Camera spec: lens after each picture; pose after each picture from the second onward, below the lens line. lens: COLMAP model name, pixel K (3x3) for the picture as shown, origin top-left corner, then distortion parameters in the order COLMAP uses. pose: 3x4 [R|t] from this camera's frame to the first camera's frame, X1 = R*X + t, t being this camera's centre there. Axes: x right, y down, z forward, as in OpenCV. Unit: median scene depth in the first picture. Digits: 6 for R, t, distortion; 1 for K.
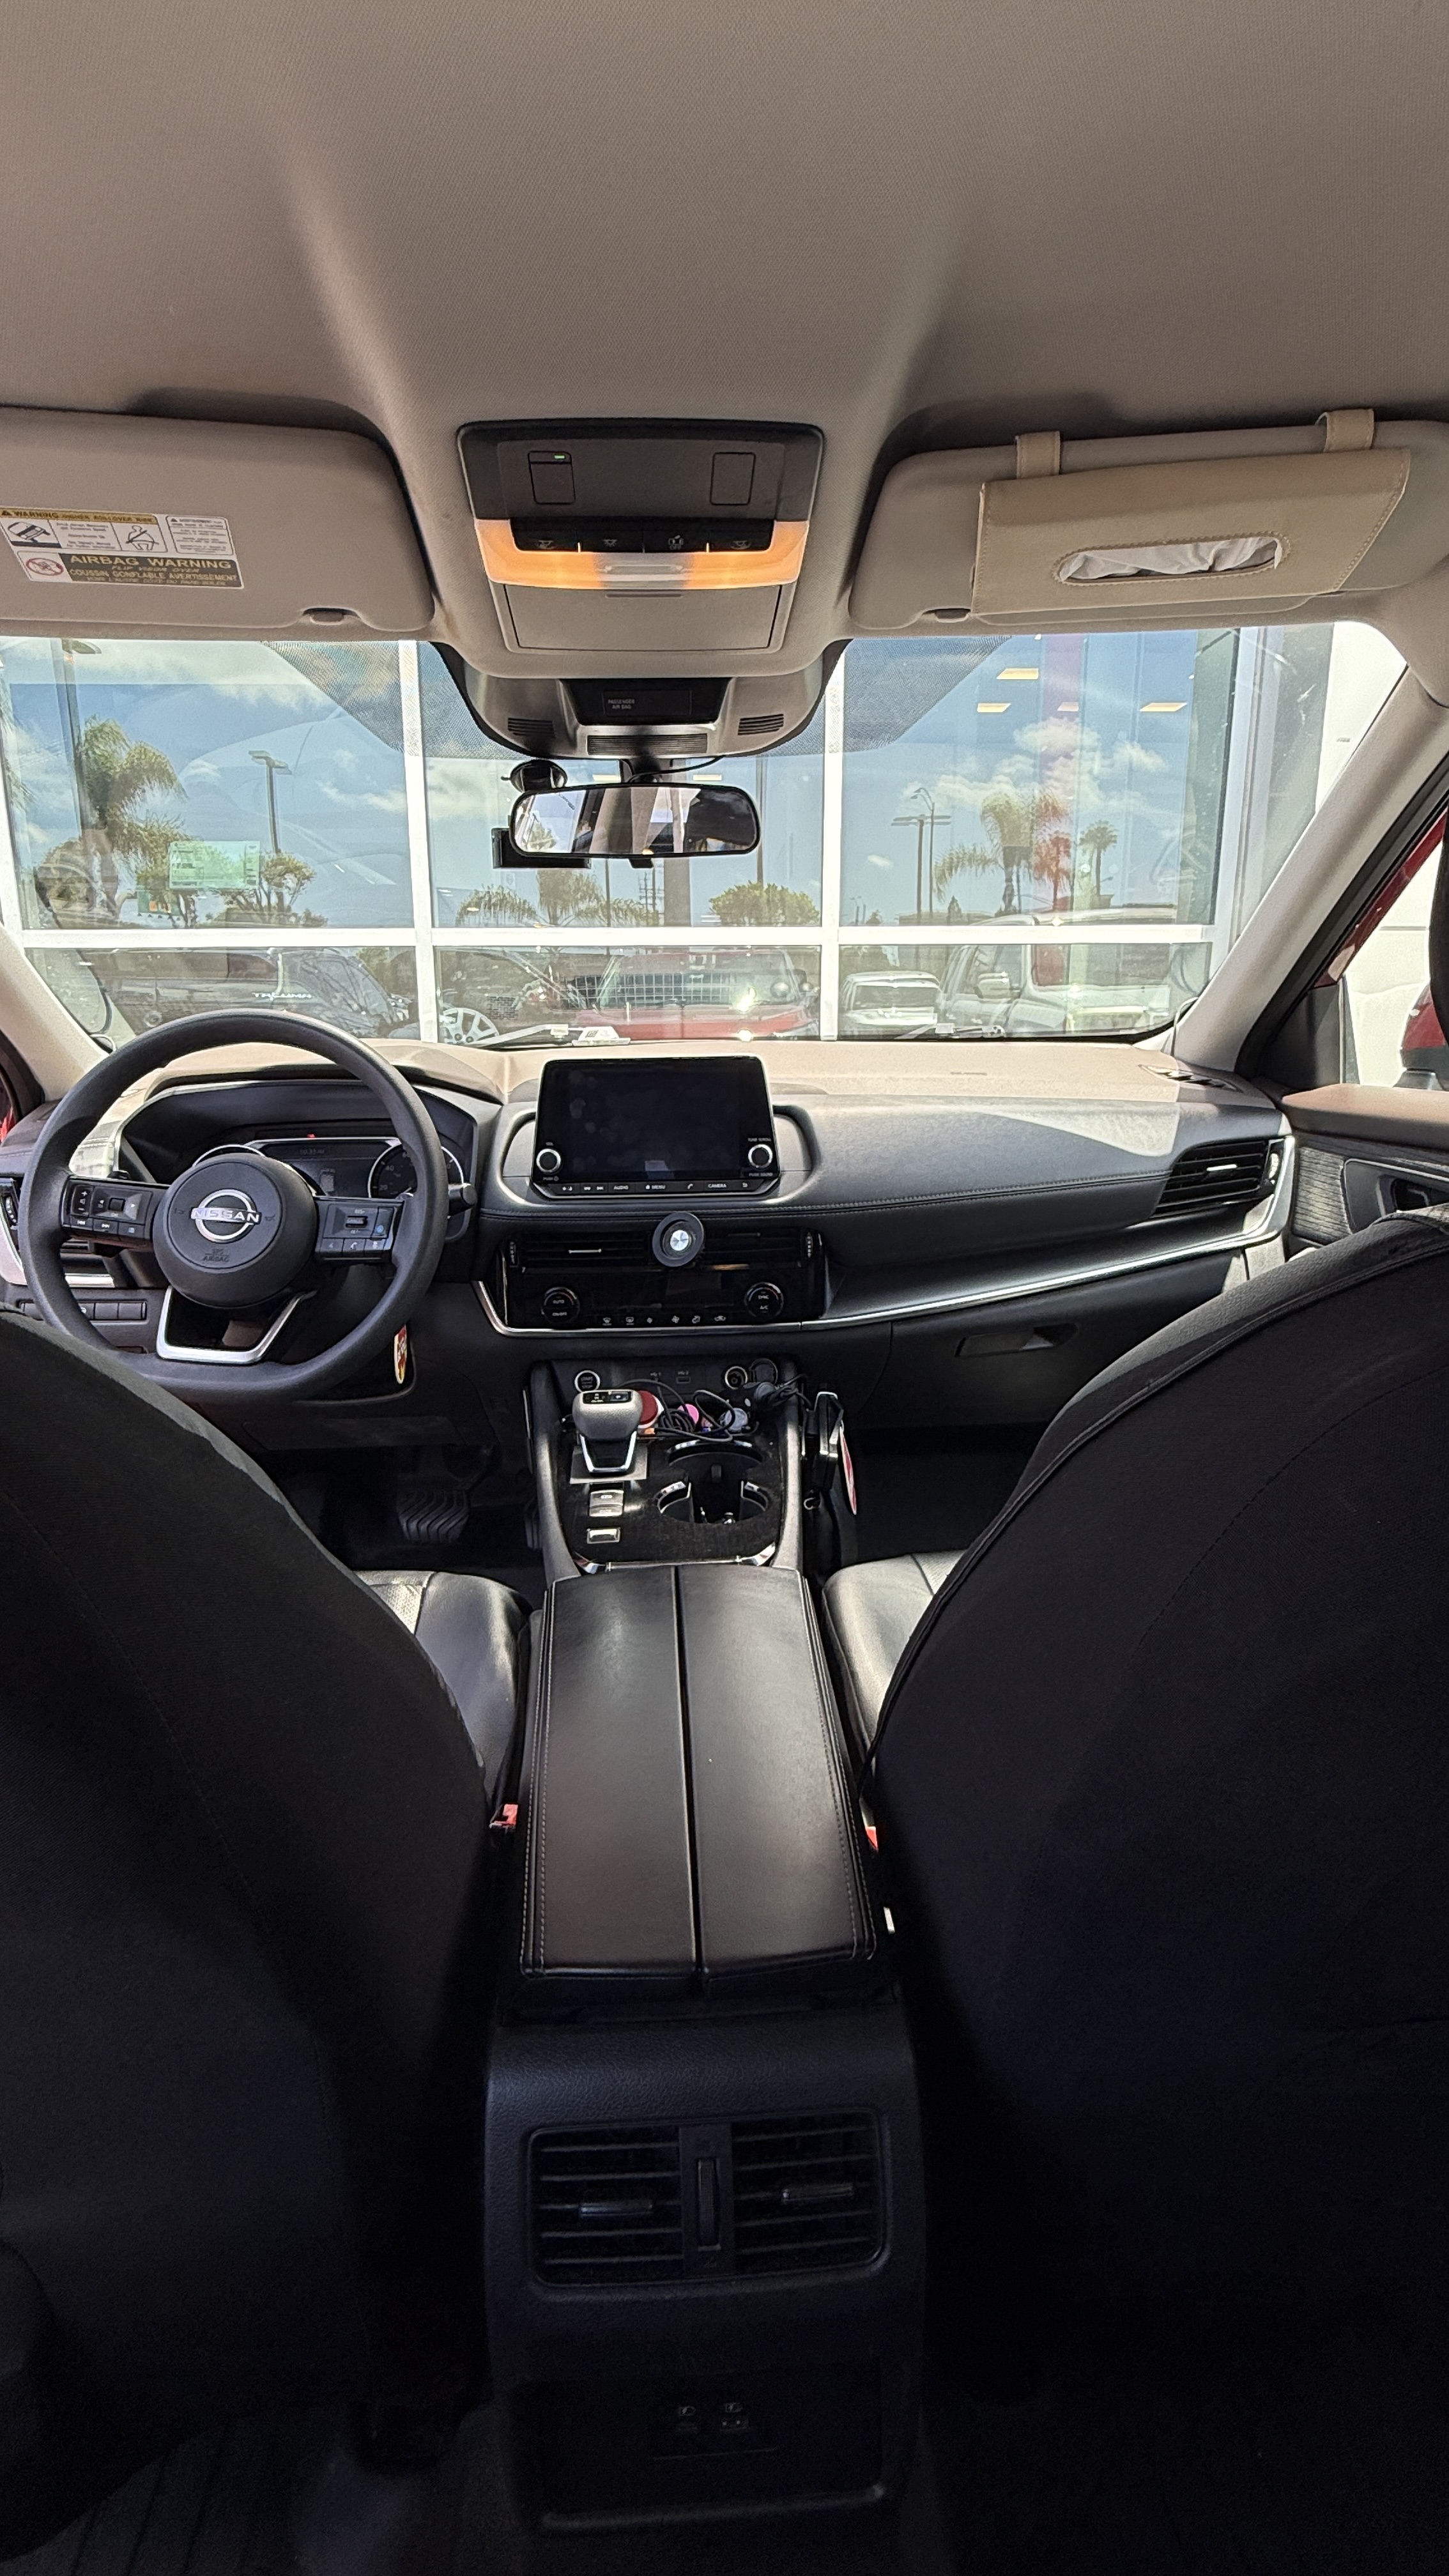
lens RADIAL K [[1216.1, 0, 722.4], [0, 1216.1, 1284.0], [0, 0, 1]] dist [-0.001076, -0.001008]
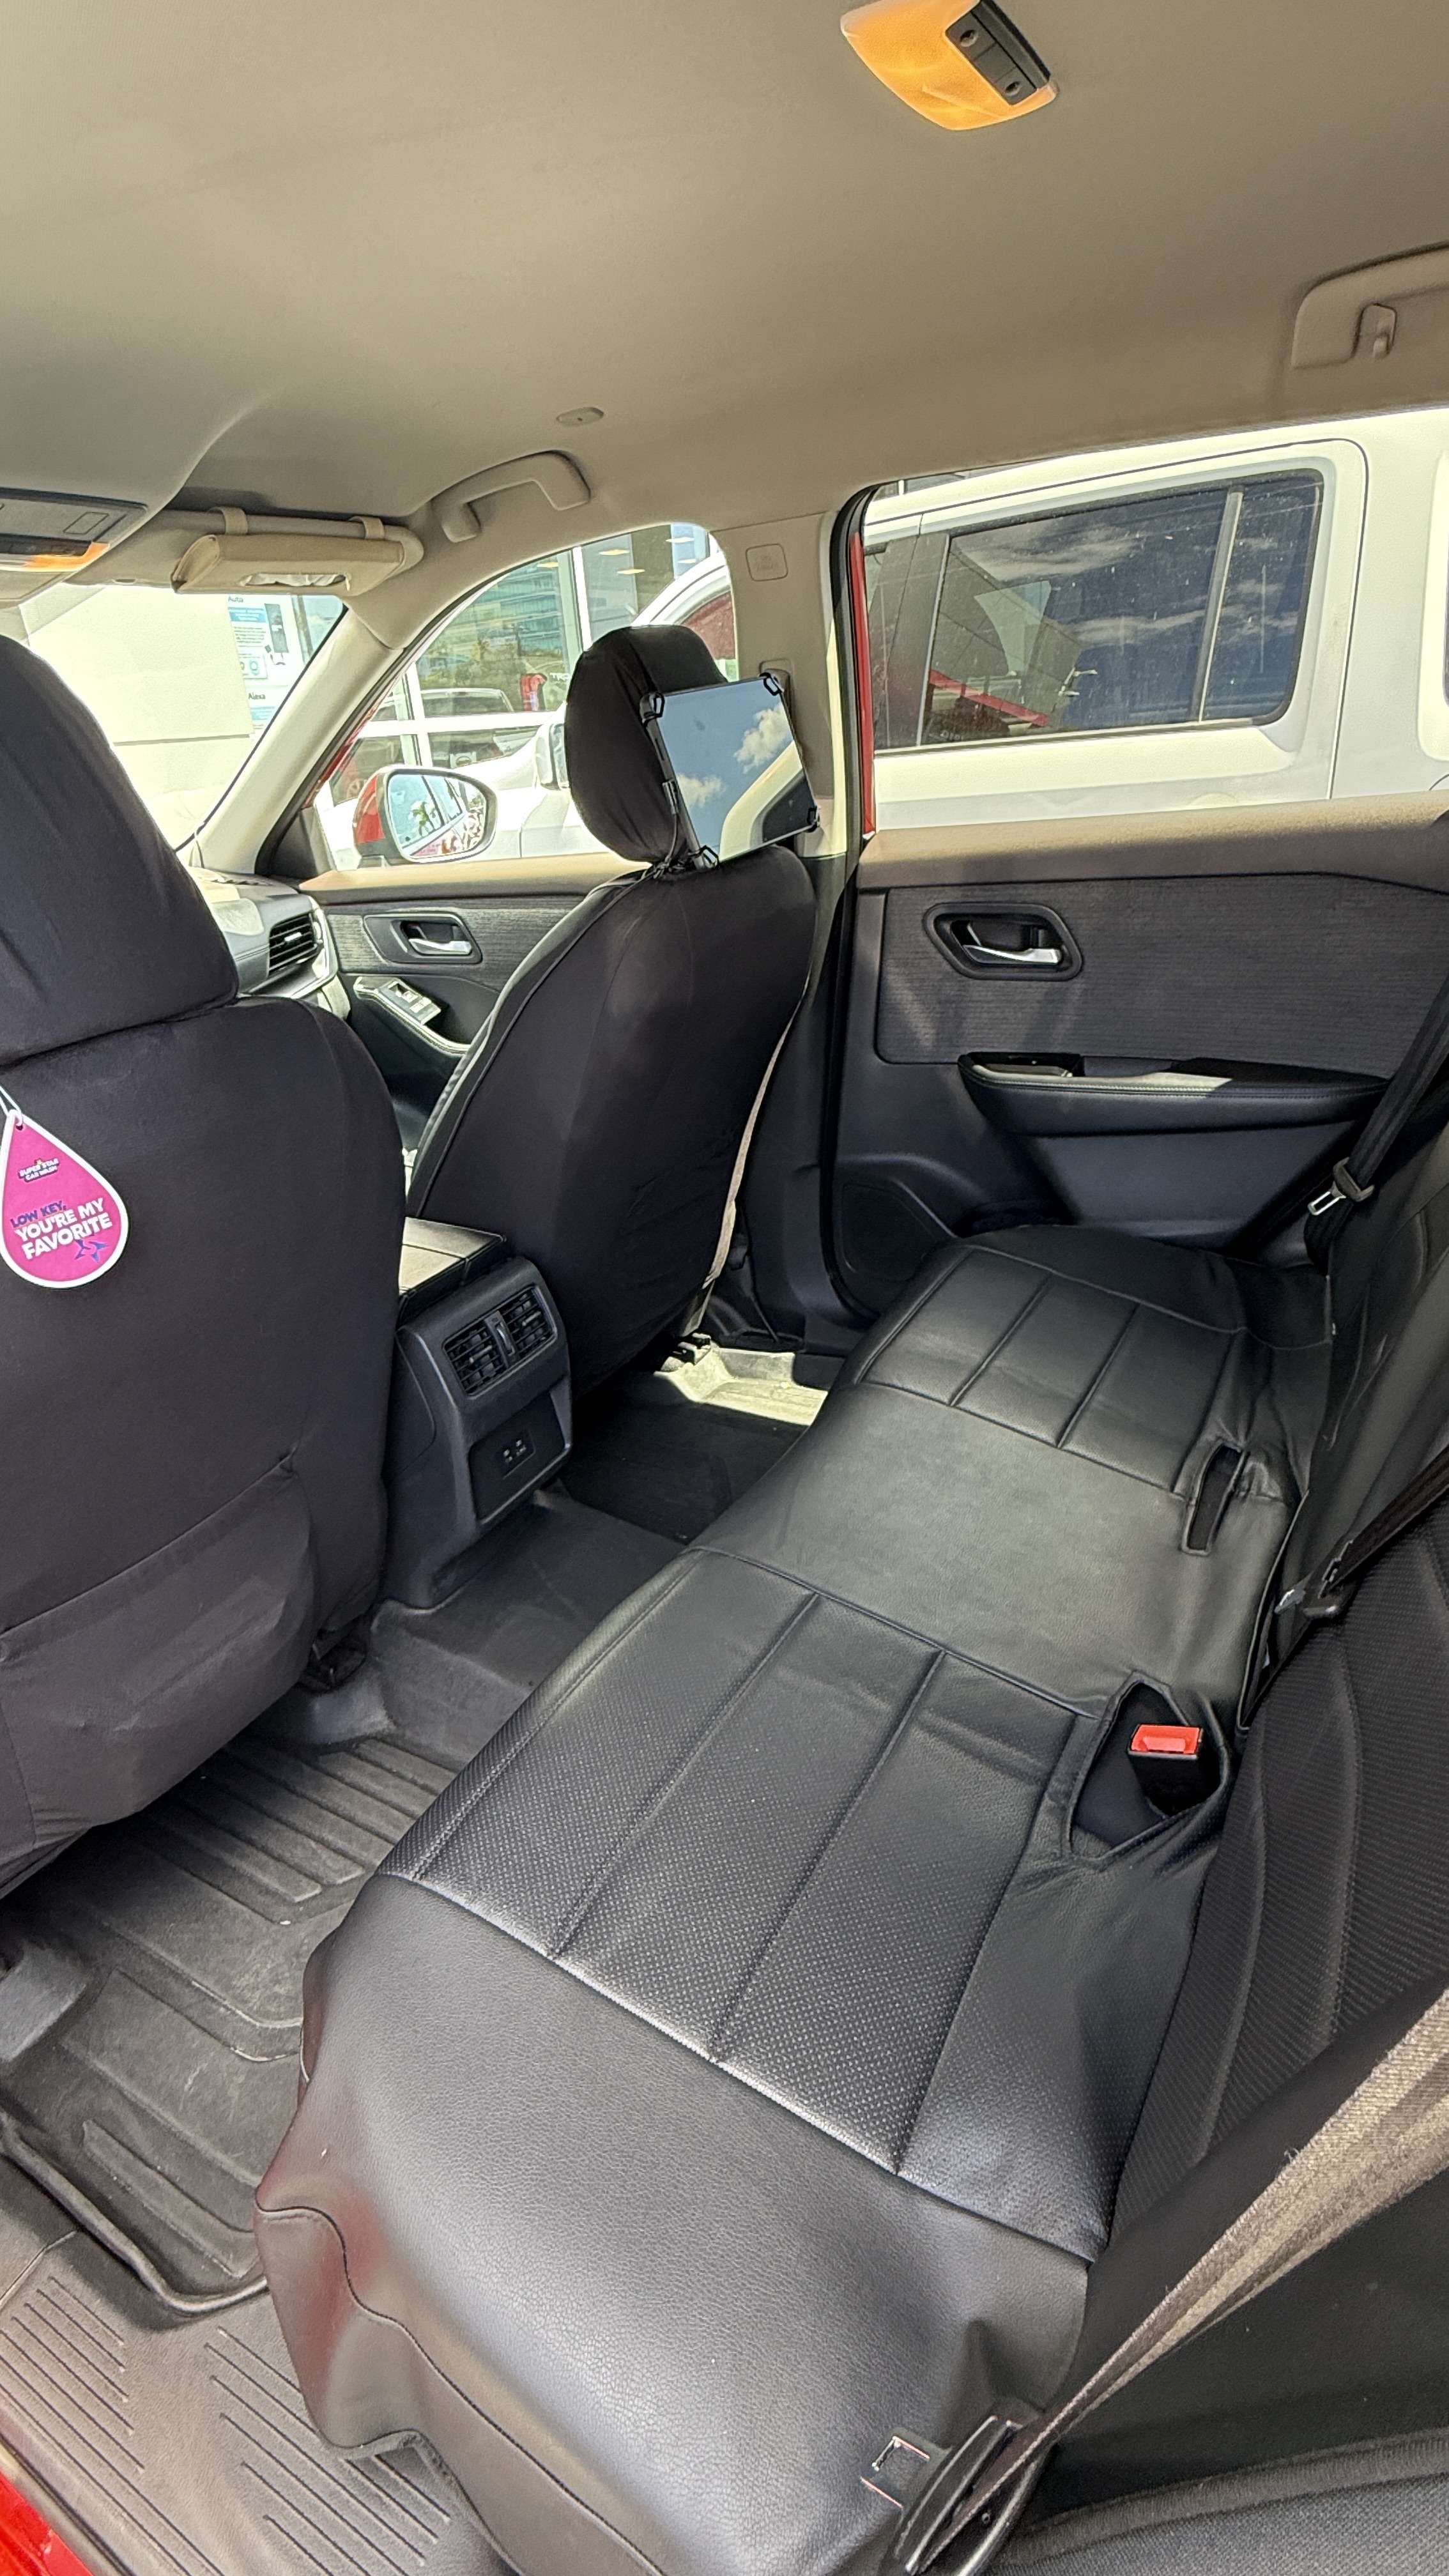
lens RADIAL K [[1216.1, 0, 722.4], [0, 1216.1, 1284.0], [0, 0, 1]] dist [-0.001076, -0.001008]
pose [[0.549162, -0.380528, 0.744056, -0.680157], [0.270621, 0.923322, 0.272472, 0.041805], [-0.790687, 0.051726, 0.610032, -0.377128]]
